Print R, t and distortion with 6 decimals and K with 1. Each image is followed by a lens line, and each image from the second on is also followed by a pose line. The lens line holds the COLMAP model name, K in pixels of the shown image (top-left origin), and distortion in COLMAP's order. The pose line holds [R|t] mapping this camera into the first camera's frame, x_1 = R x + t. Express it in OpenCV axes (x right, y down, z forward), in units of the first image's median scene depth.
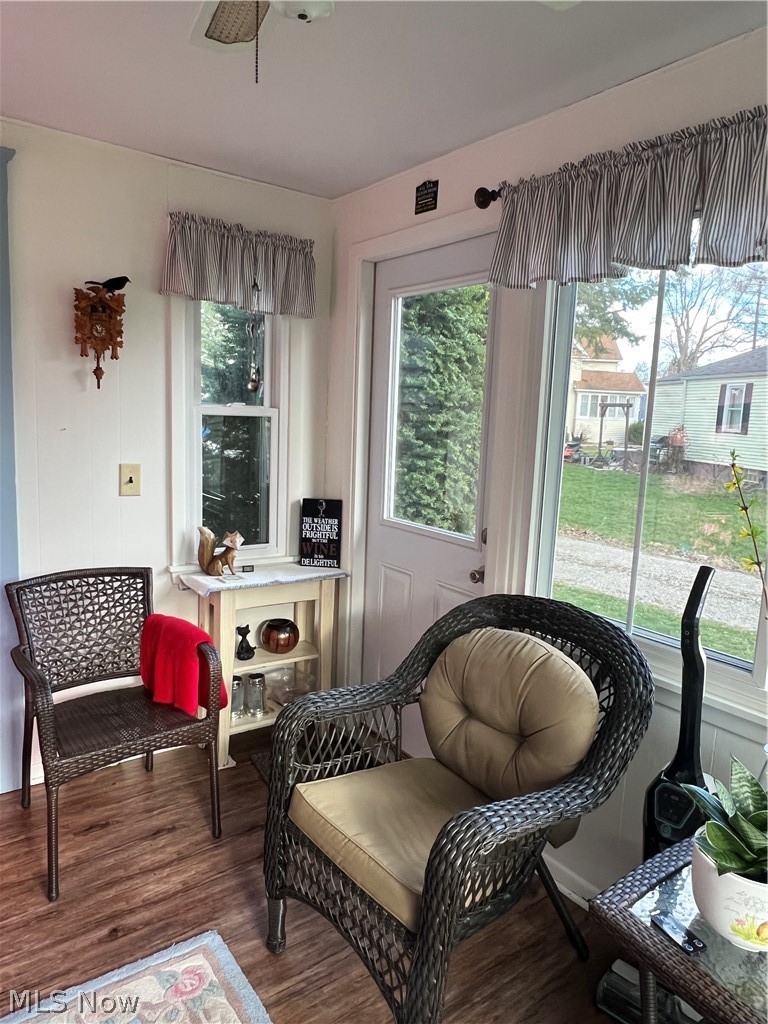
lens RADIAL K [[685.5, 0, 378.2], [0, 685.5, 512.4], [0, 0, 1]] dist [-0.003747, -0.000361]
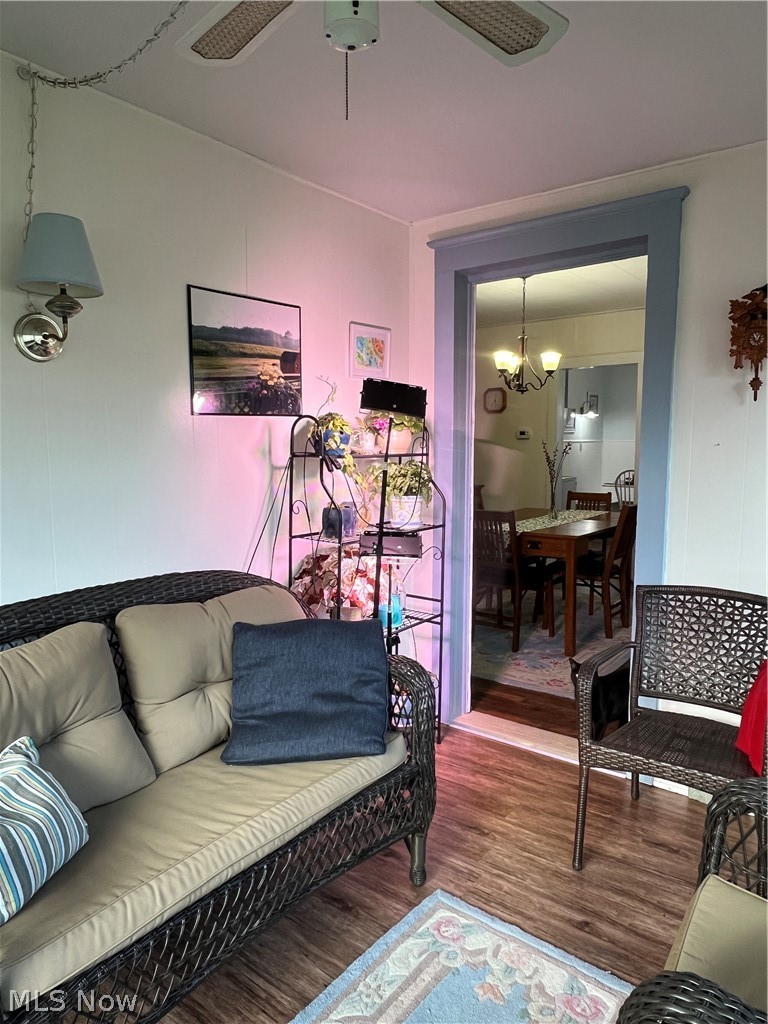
lens RADIAL K [[685.5, 0, 379.5], [0, 685.5, 511.2], [0, 0, 1]] dist [-0.003747, -0.000361]
pose [[0.271050, 0.062739, -0.960518, 0.367458], [-0.129272, 0.991206, 0.028264, 0.009371], [0.953845, 0.116507, 0.276777, 0.272422]]
